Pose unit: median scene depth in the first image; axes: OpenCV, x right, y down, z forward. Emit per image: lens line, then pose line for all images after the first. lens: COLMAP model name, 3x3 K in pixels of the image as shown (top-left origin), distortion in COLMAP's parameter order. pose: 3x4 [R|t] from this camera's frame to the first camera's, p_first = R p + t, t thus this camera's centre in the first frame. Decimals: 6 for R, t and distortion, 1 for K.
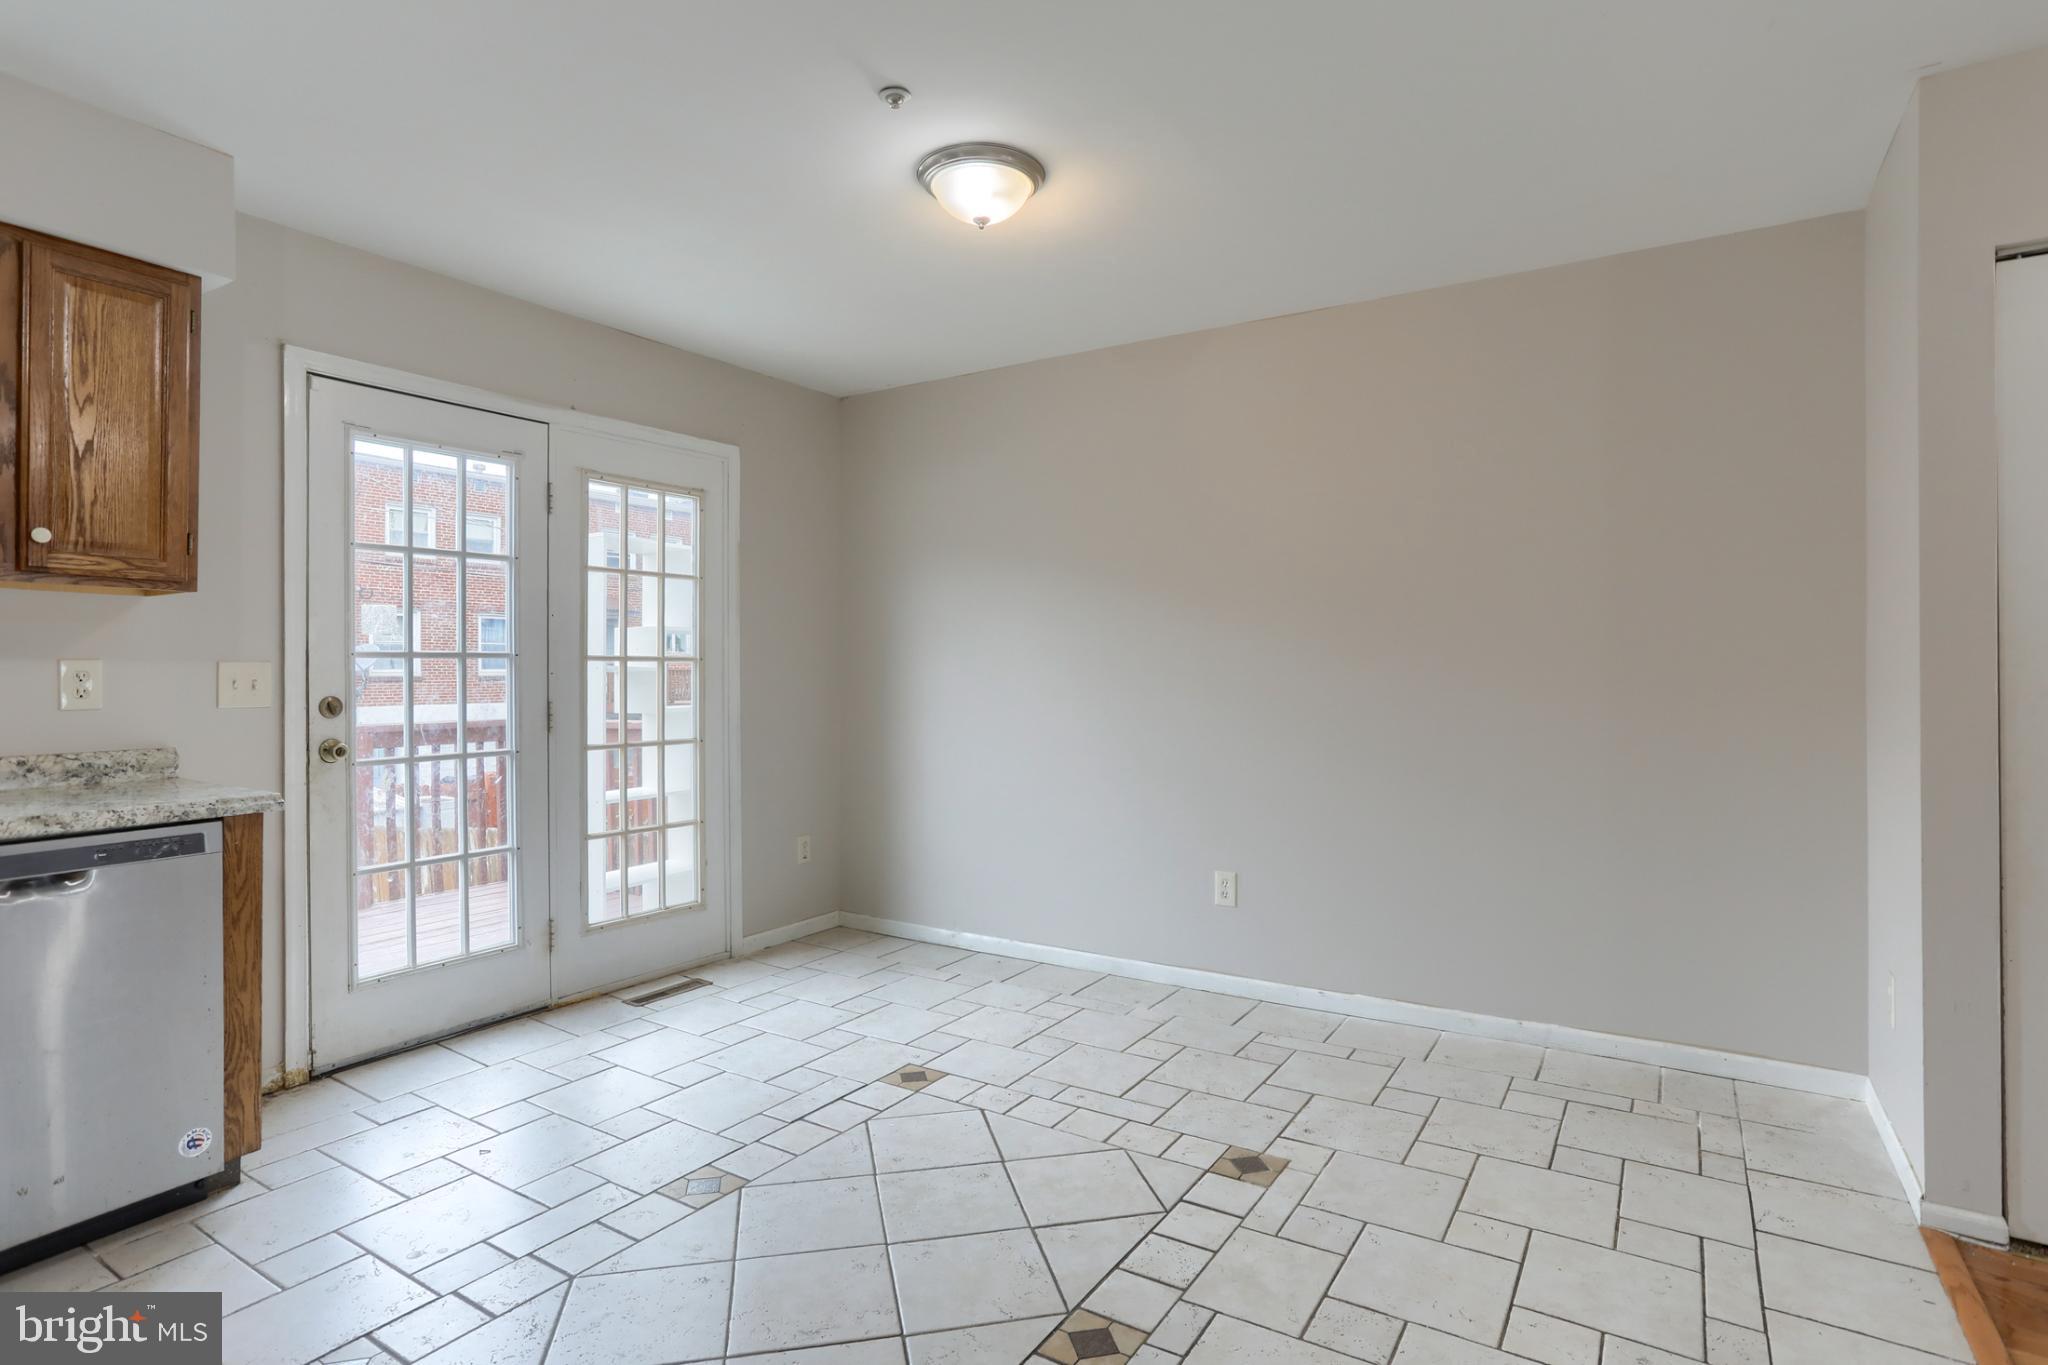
lens RADIAL K [[1046.6, 0, 1032.3], [0, 1046.6, 668.1], [0, 0, 1]] dist [-0.059948, 0.036716]
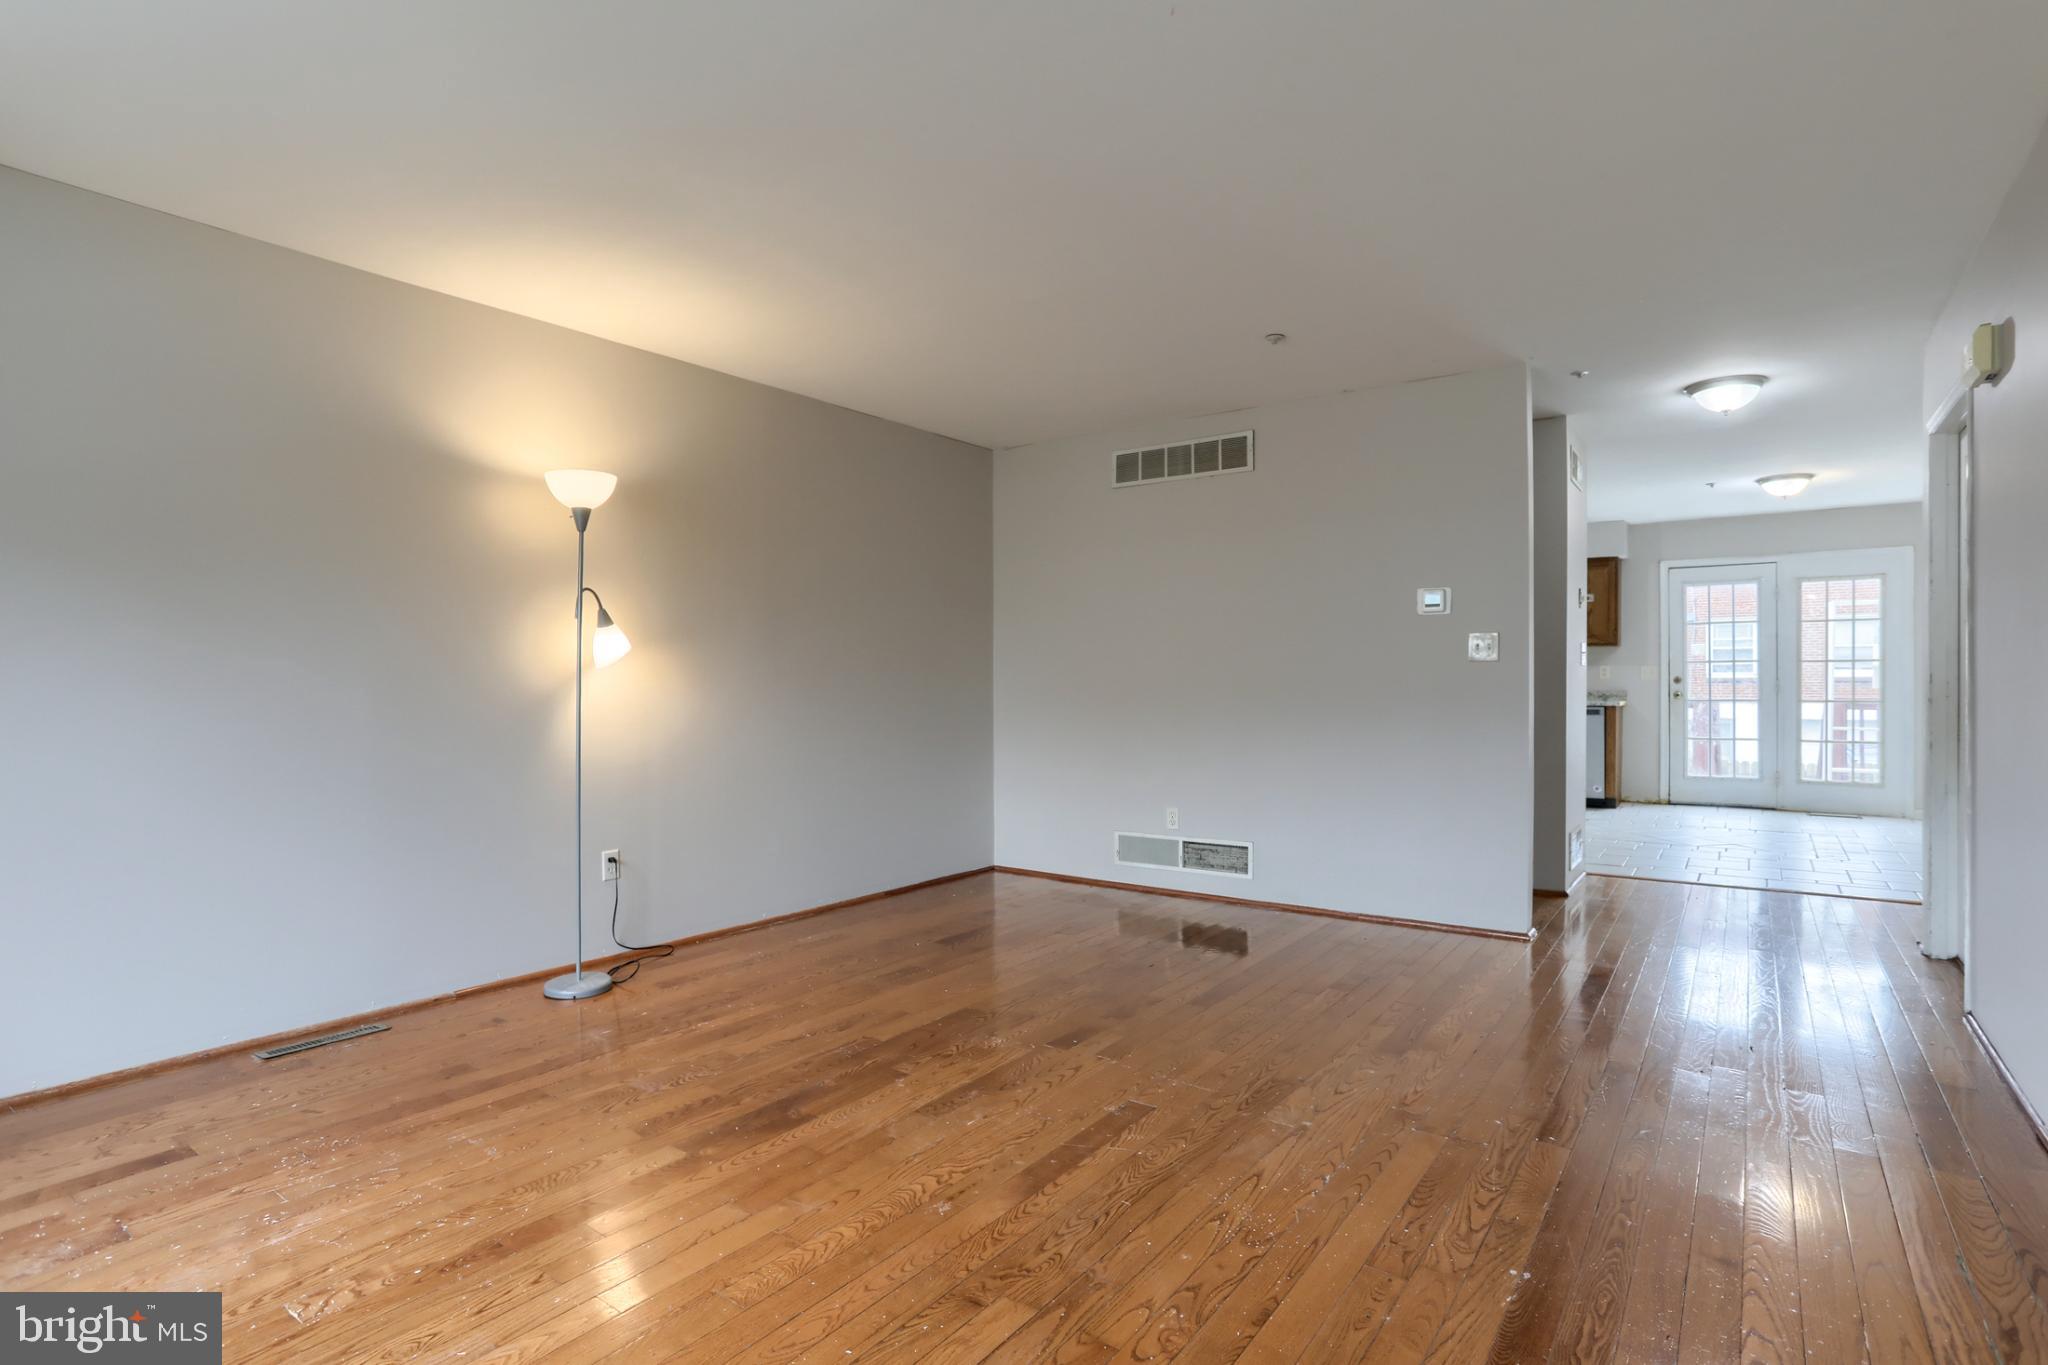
lens RADIAL K [[1004.6, 0, 1030.4], [0, 1004.6, 673.2], [0, 0, 1]] dist [-0.060162, 0.036416]
pose [[-0.062384, -0.006244, -0.998033, 2.190008], [0.005536, 0.999963, -0.006602, 0.025656], [0.998037, -0.005937, -0.062347, -0.656366]]
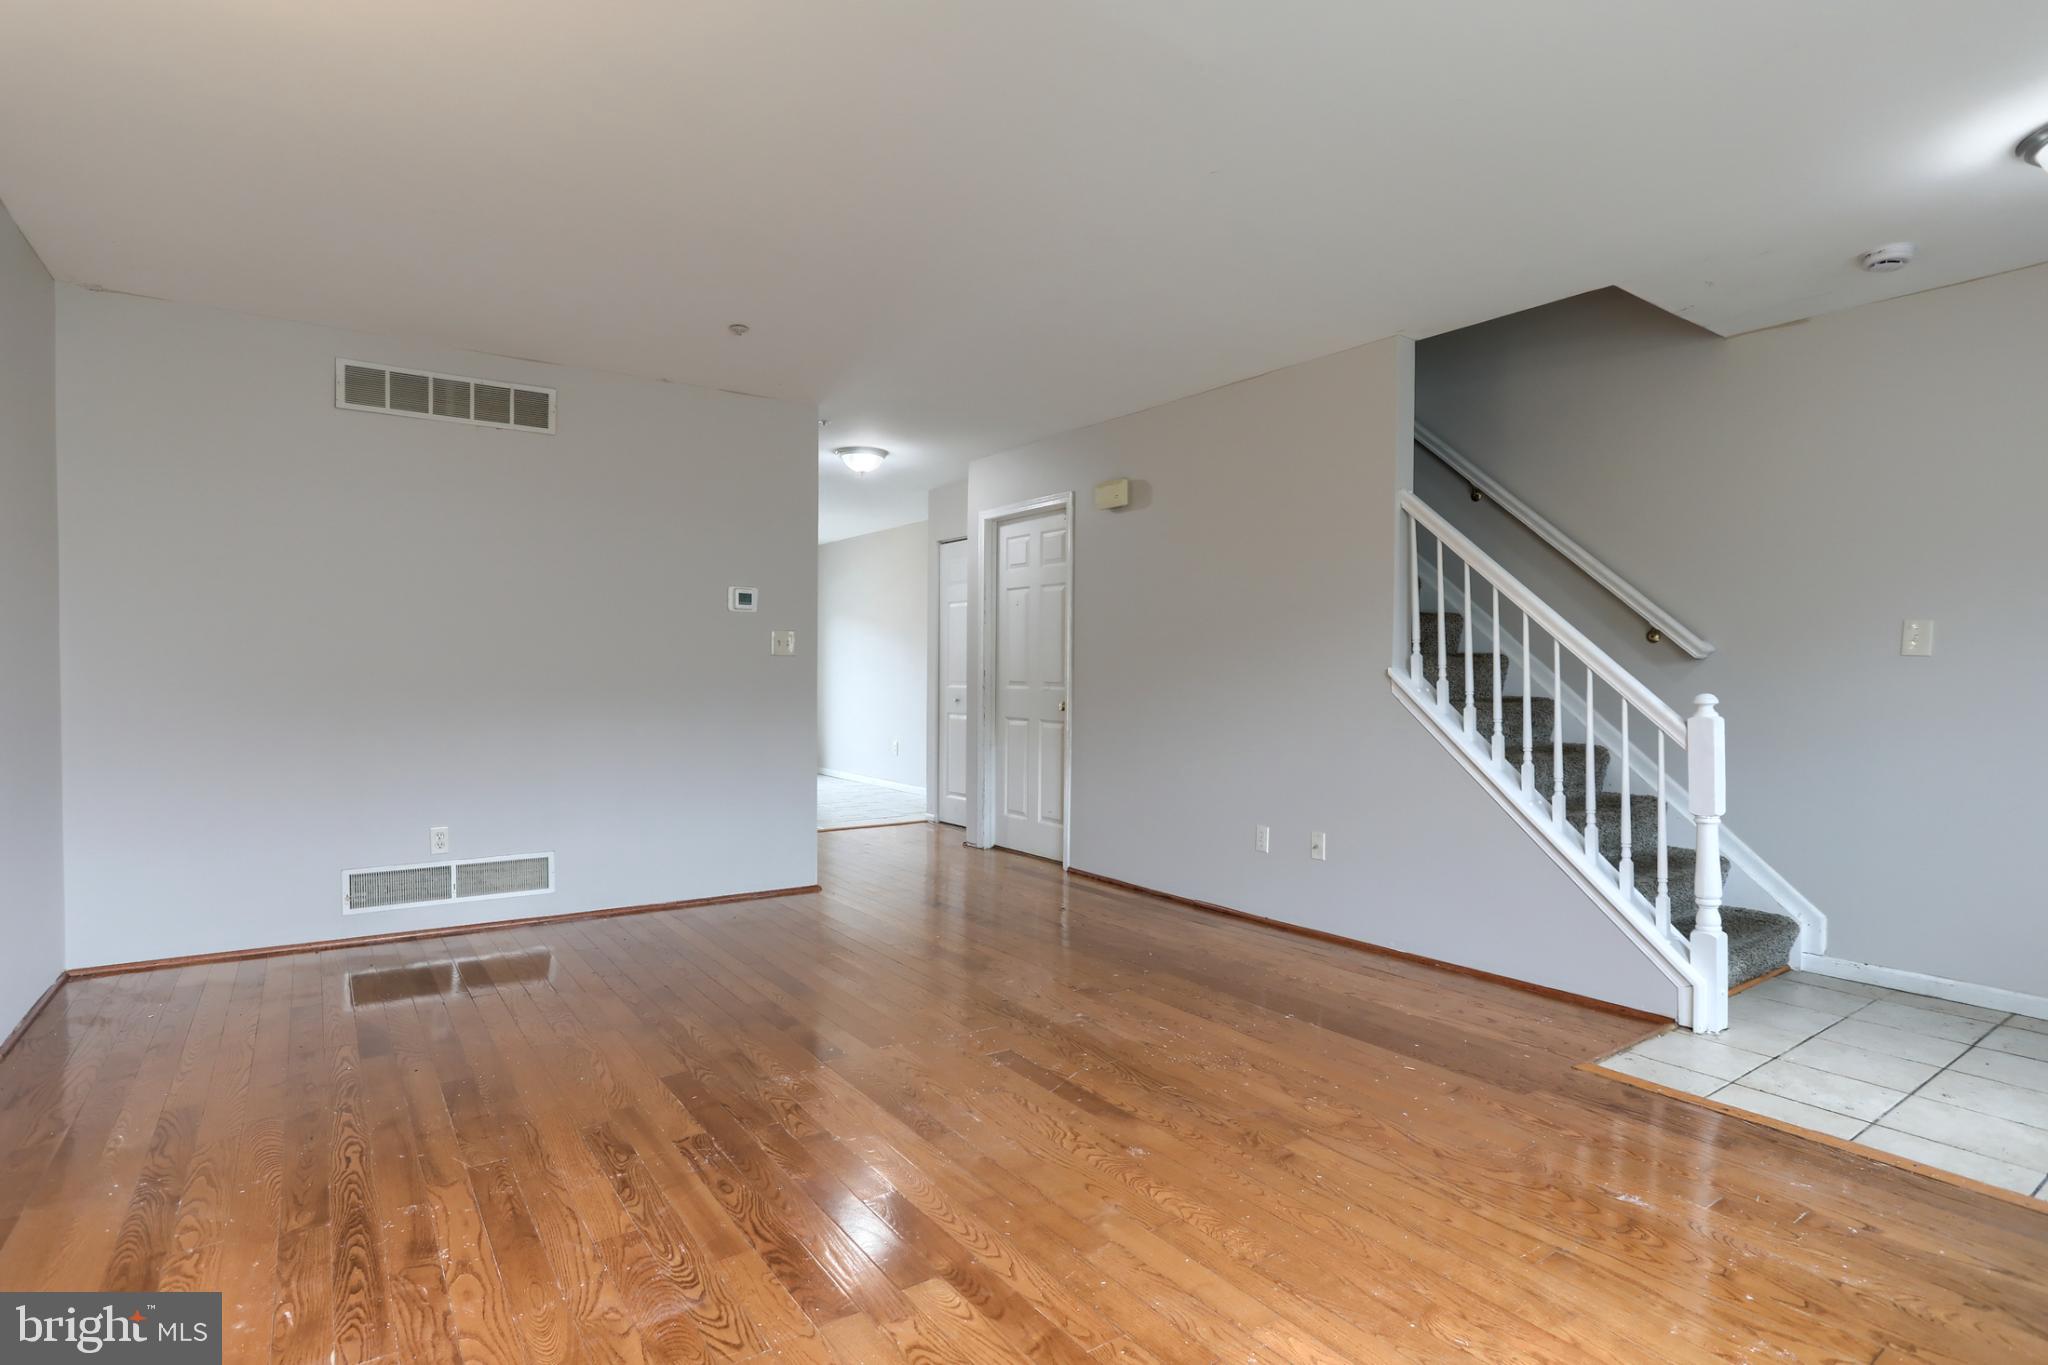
lens RADIAL K [[1030.1, 0, 996.5], [0, 1030.1, 677.4], [0, 0, 1]] dist [-0.060572, 0.039379]
pose [[0.917524, 0.009629, -0.397563, 1.724155], [-0.007670, 0.999949, 0.006517, 0.024585], [0.397605, -0.002930, 0.917552, -1.497777]]
